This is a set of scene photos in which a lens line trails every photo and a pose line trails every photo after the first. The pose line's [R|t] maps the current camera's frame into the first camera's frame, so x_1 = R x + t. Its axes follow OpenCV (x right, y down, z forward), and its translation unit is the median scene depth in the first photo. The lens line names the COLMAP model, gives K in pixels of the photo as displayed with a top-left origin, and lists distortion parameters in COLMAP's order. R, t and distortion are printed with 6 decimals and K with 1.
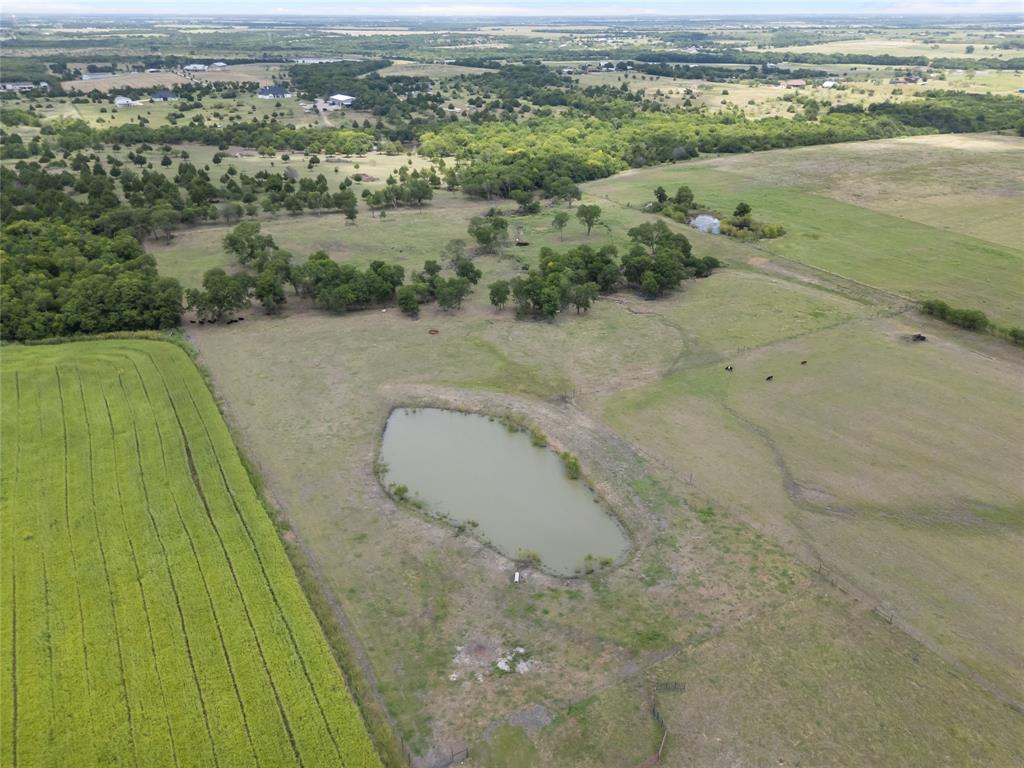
lens RADIAL K [[753.5, 0, 512.0], [0, 753.5, 384.0], [0, 0, 1]] dist [0.063471, -0.053209]
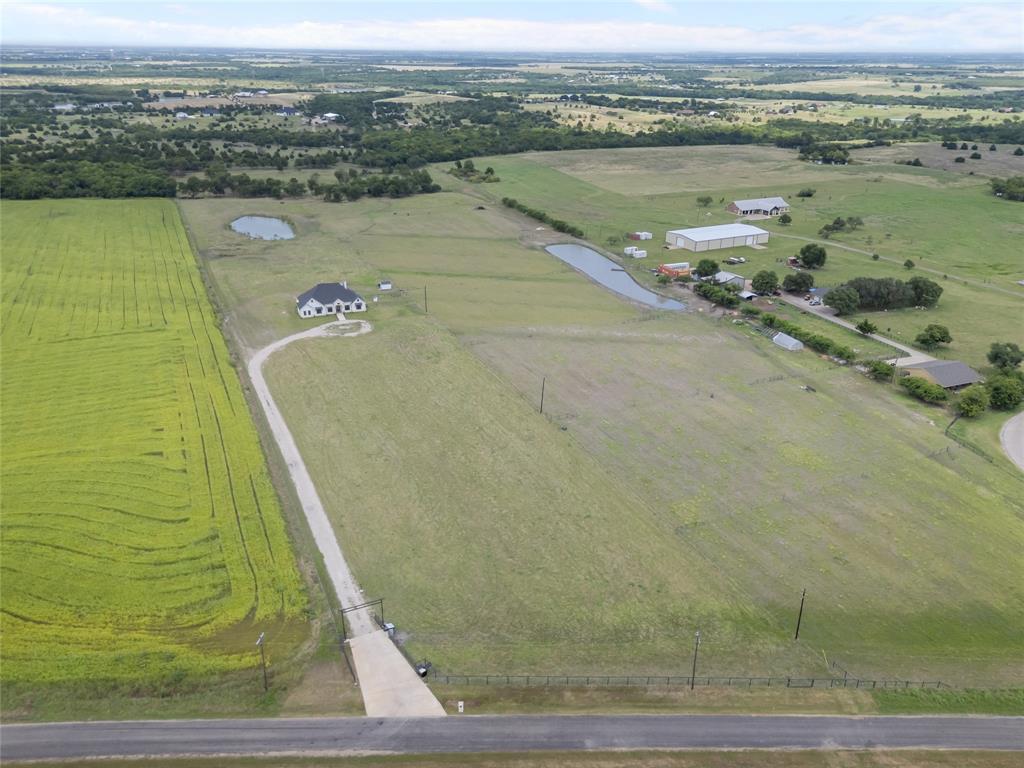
lens RADIAL K [[753.5, 0, 512.0], [0, 753.5, 384.0], [0, 0, 1]] dist [0.063471, -0.053209]
pose [[0.996588, 0.040471, -0.071931, 0.201873], [-0.043164, 0.998409, -0.036287, 0.138048], [0.070348, 0.039268, 0.996749, -0.316393]]
